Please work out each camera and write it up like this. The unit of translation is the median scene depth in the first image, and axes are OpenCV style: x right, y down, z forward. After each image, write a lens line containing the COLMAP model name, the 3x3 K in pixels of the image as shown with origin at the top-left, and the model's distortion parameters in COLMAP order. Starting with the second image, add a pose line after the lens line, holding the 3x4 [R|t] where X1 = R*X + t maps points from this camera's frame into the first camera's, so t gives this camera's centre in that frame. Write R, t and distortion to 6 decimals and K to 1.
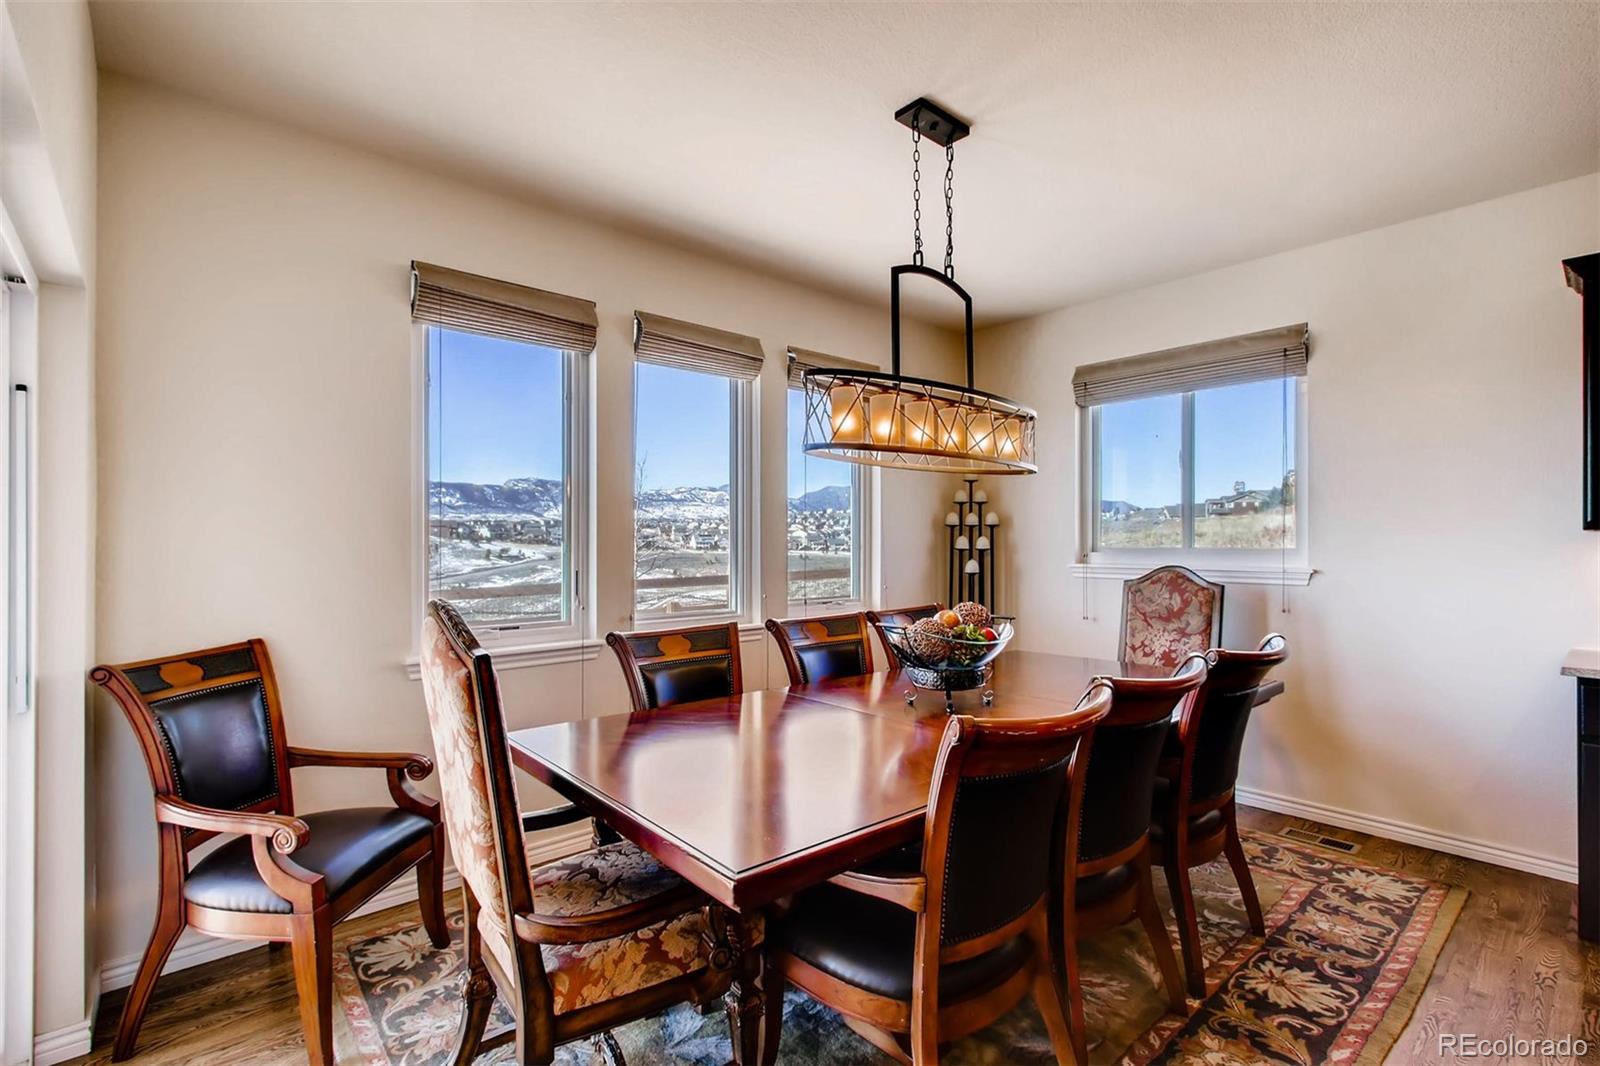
lens RADIAL K [[736.1, 0, 803.1], [0, 736.1, 546.3], [0, 0, 1]] dist [0.000409, 0.000316]
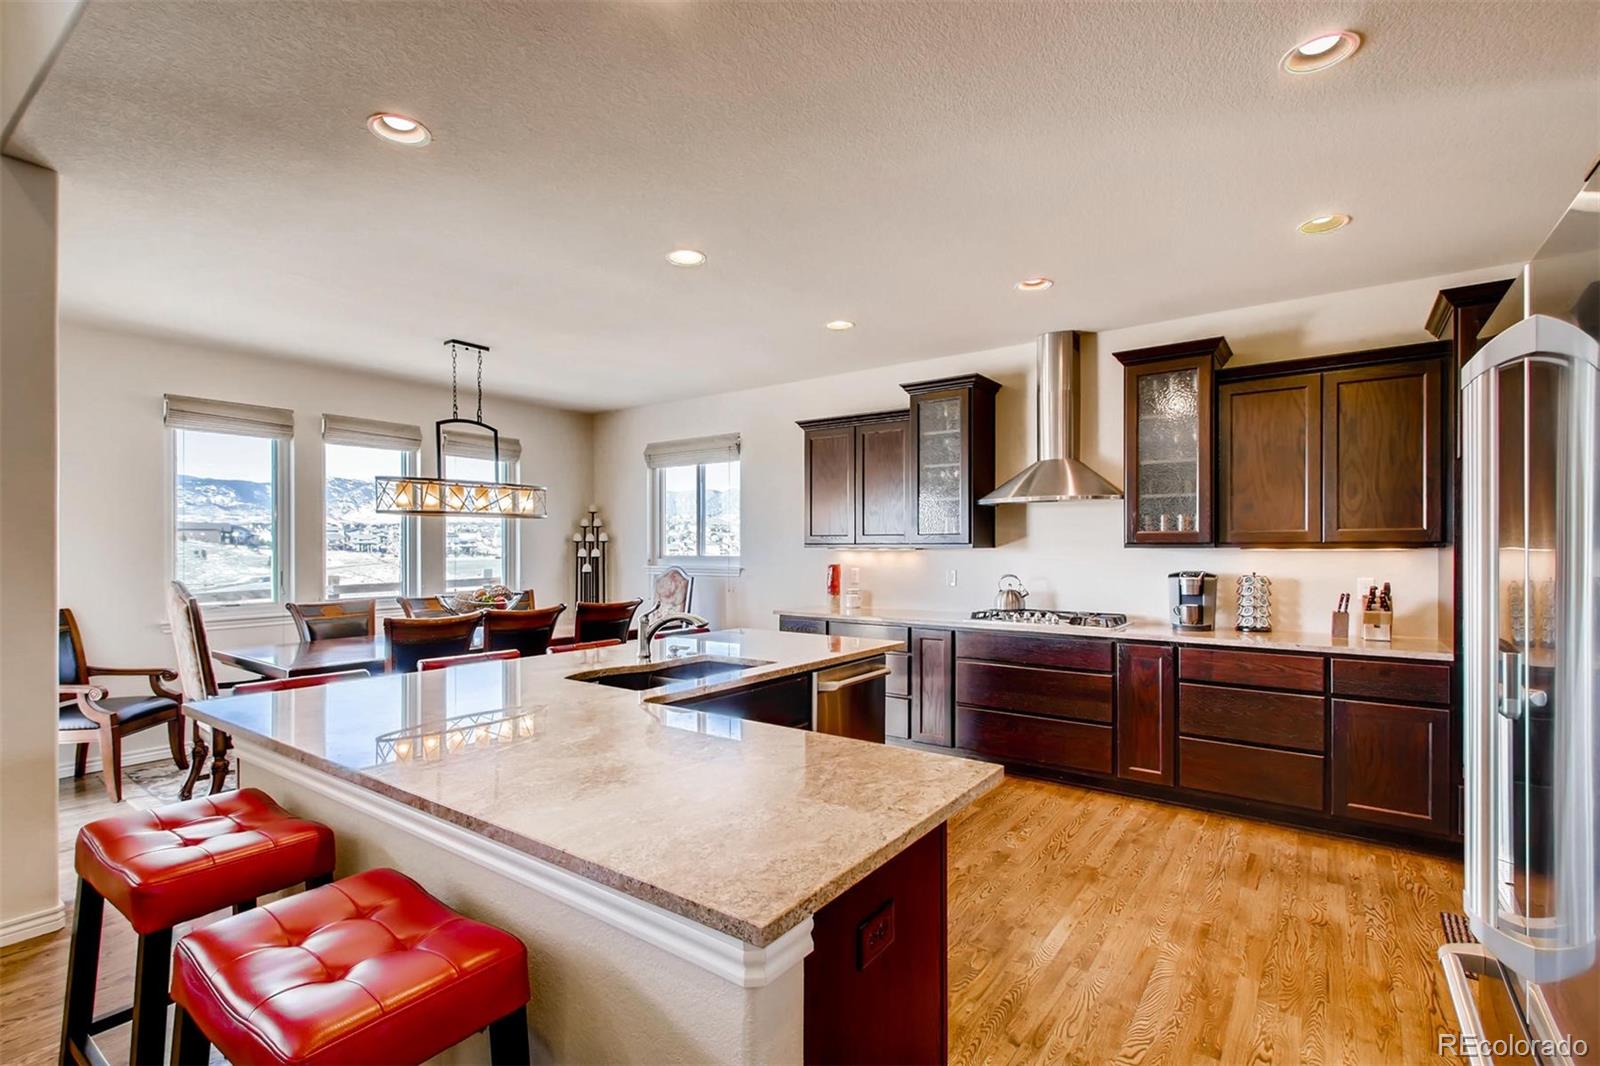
lens RADIAL K [[736.1, 0, 803.1], [0, 736.1, 546.3], [0, 0, 1]] dist [0.000409, 0.000316]
pose [[0.975675, -0.000087, 0.219221, 0.575903], [0.001729, 0.999972, -0.007300, -0.010756], [-0.219214, 0.007502, 0.975648, -1.064460]]
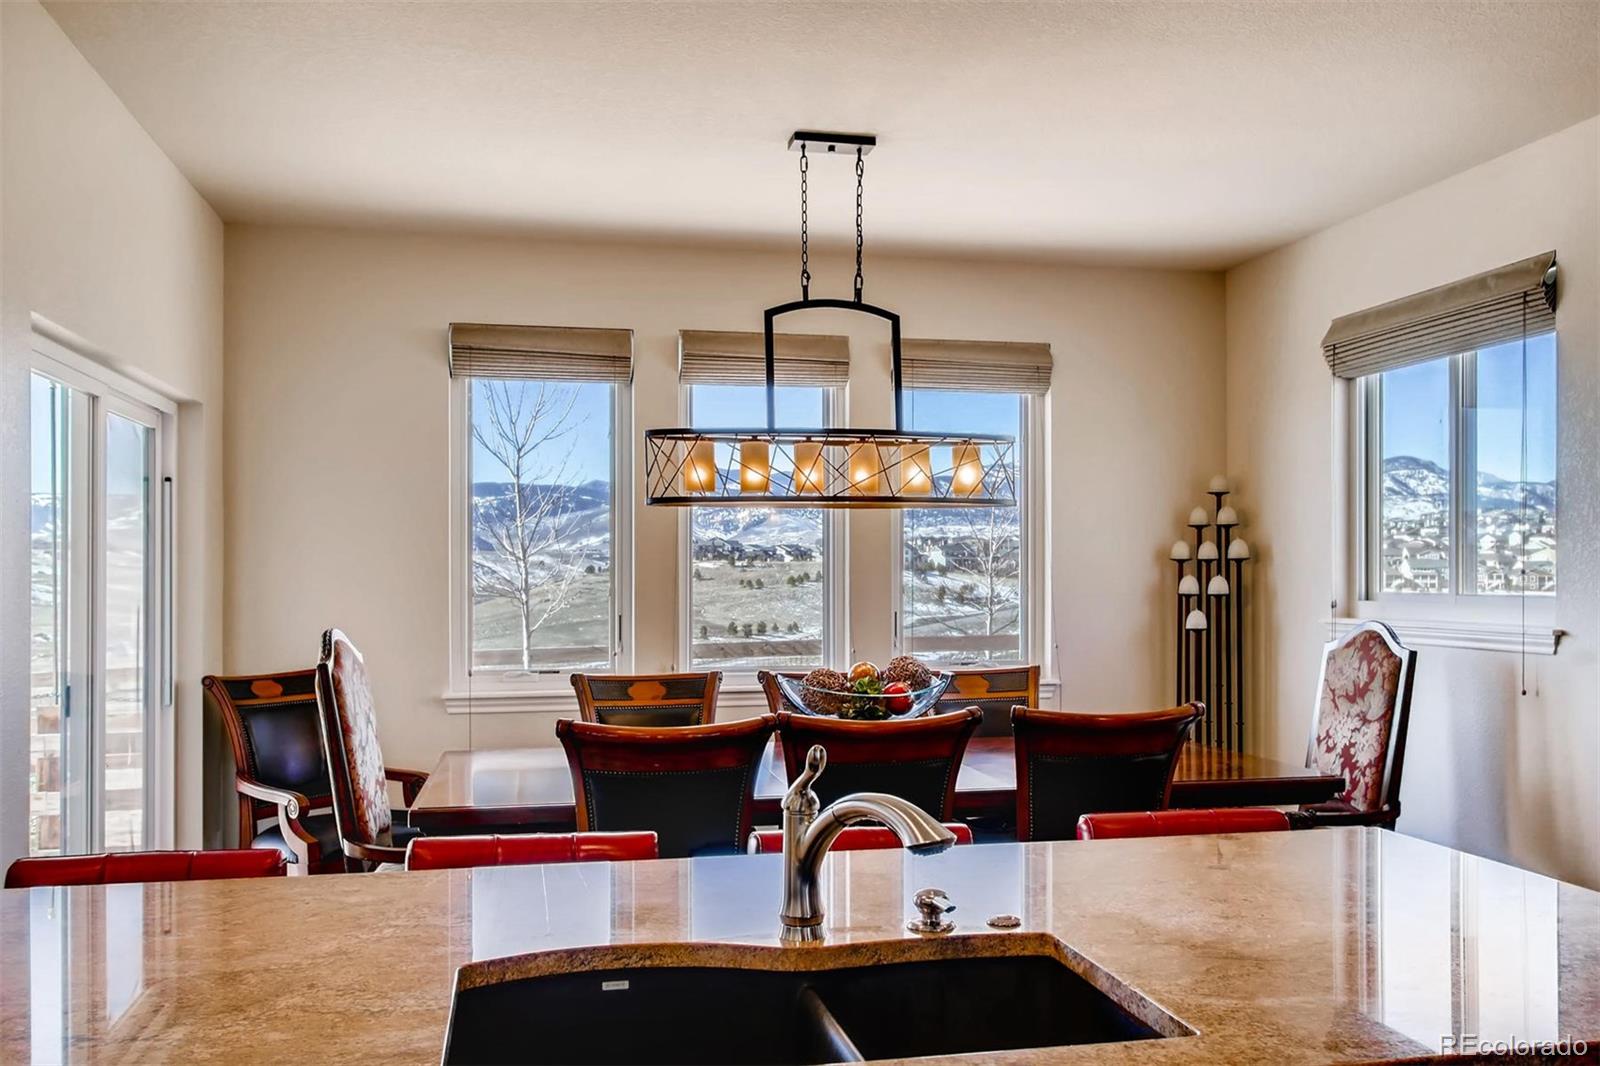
lens RADIAL K [[1349.5, 0, 798.1], [0, 1349.5, 573.3], [0, 0, 1]] dist [-0.001511, -0.003105]
pose [[0.871534, -0.000606, -0.490335, 0.899473], [-0.002356, 0.999983, -0.005424, -0.013761], [0.490330, 0.005882, 0.871517, -0.479287]]
